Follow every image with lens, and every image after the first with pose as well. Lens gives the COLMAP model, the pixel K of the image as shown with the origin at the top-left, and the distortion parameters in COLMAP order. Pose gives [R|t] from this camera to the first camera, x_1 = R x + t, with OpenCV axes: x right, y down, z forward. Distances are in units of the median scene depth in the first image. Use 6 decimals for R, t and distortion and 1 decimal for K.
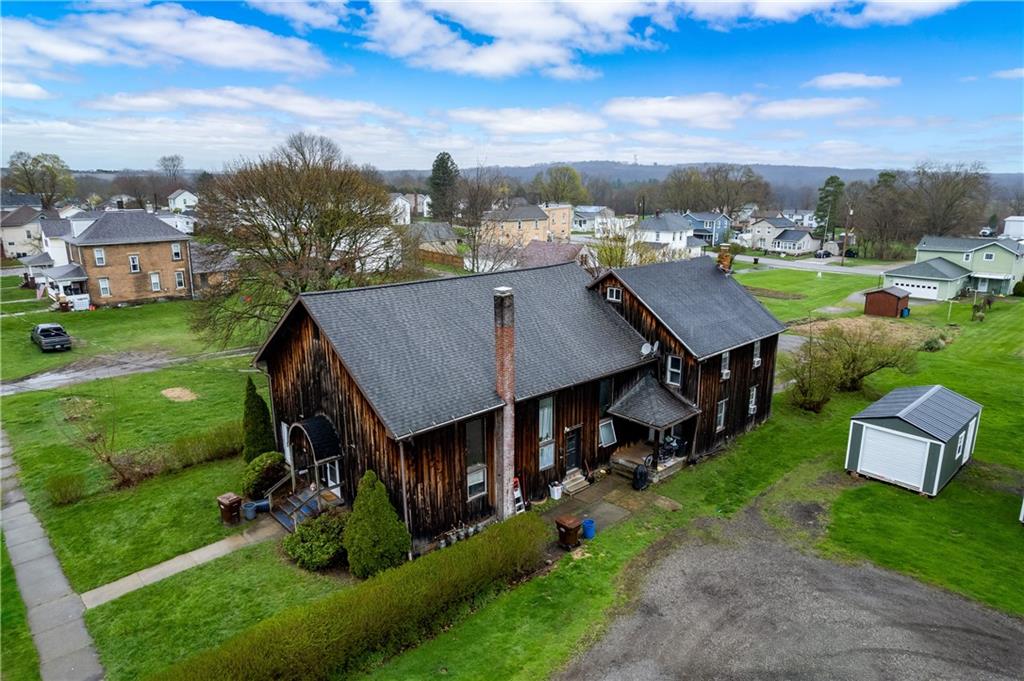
lens RADIAL K [[653.9, 0, 514.7], [0, 653.9, 345.3], [0, 0, 1]] dist [-0.069857, 0.058089]
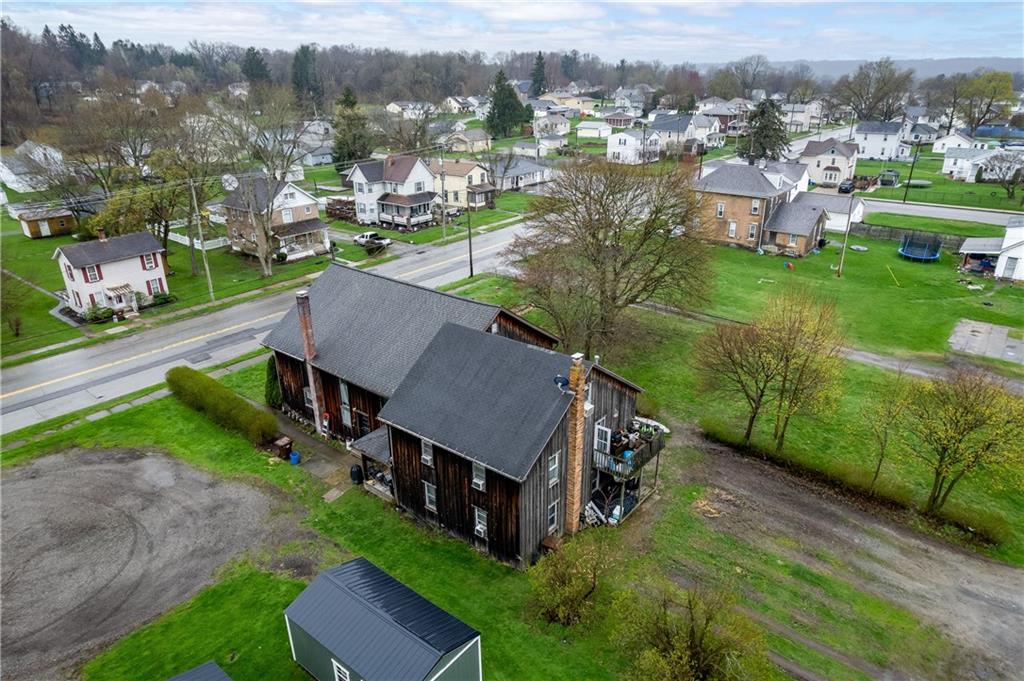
lens RADIAL K [[653.9, 0, 514.7], [0, 653.9, 345.3], [0, 0, 1]] dist [-0.069857, 0.058089]
pose [[0.144087, 0.381005, -0.913277, 1.270334], [-0.233790, 0.909887, 0.342706, -0.518449], [0.961551, 0.164136, 0.220178, 0.959037]]
